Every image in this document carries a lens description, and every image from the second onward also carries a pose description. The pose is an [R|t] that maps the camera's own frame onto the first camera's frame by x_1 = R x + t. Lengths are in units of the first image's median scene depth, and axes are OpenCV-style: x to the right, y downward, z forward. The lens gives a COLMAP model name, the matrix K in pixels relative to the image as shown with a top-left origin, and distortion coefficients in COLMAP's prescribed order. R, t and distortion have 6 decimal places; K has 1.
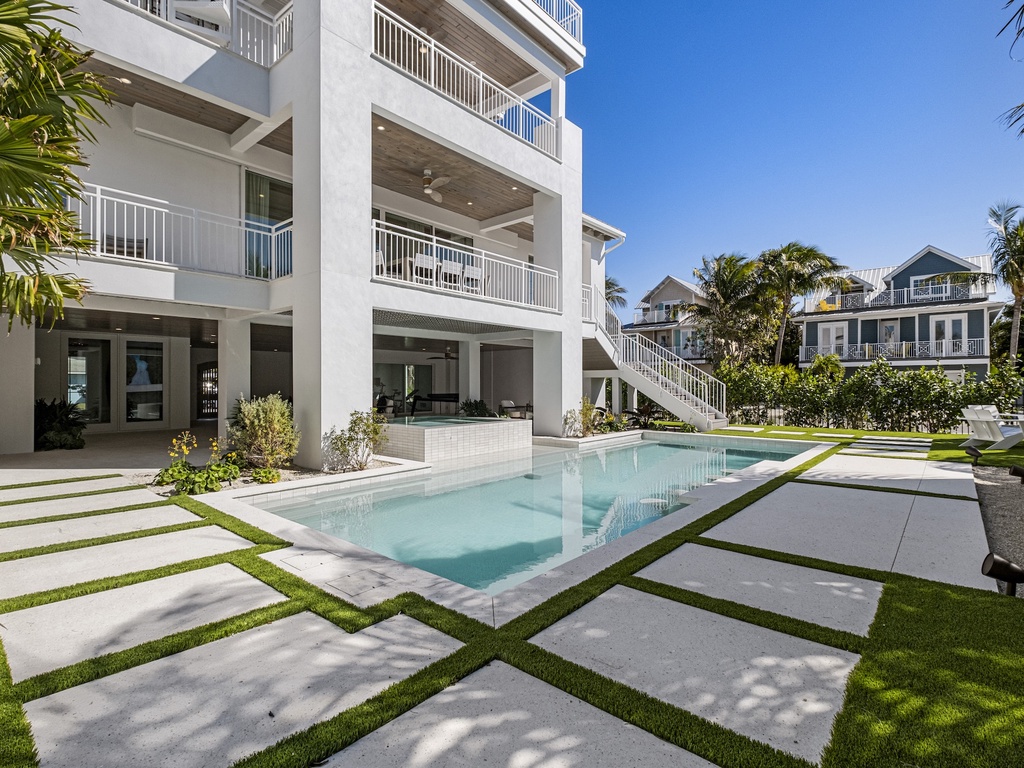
lens RADIAL K [[513.9, 0, 515.3], [0, 513.9, 383.7], [0, 0, 1]] dist [0.003364, -0.002828]
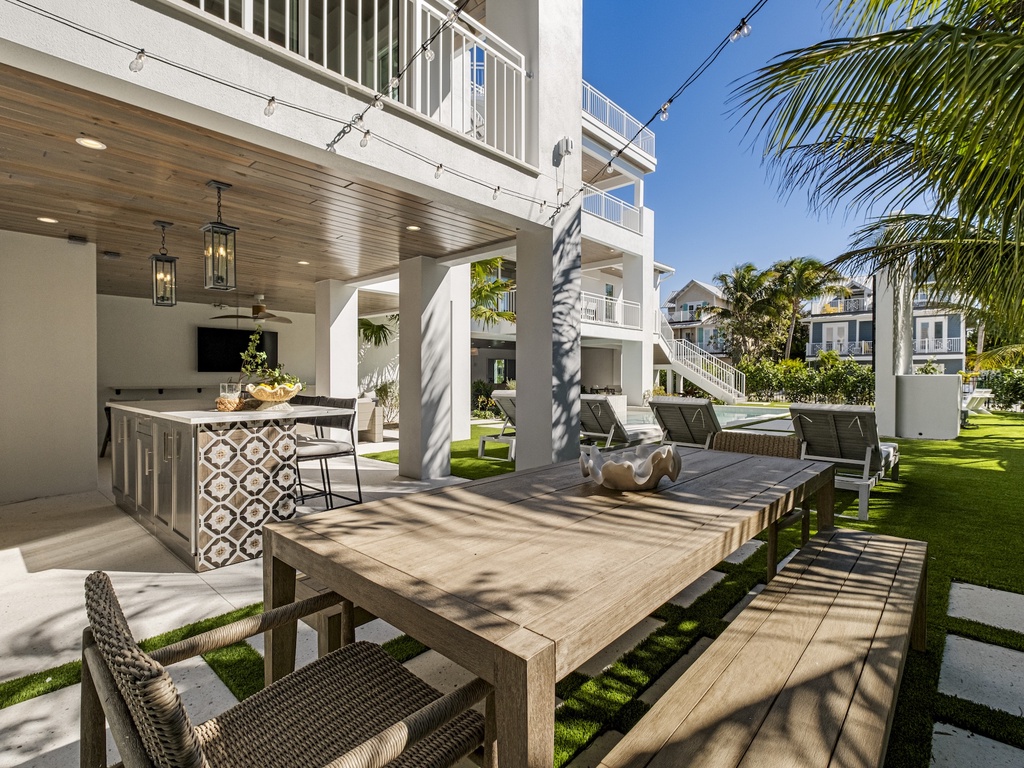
lens RADIAL K [[513.9, 0, 509.7], [0, 513.9, 380.8], [0, 0, 1]] dist [0.003364, -0.002828]
pose [[0.999429, 0.003636, -0.033594, -0.093310], [-0.003219, 0.999917, 0.012459, 0.001467], [0.033637, -0.012344, 0.999358, -0.214170]]
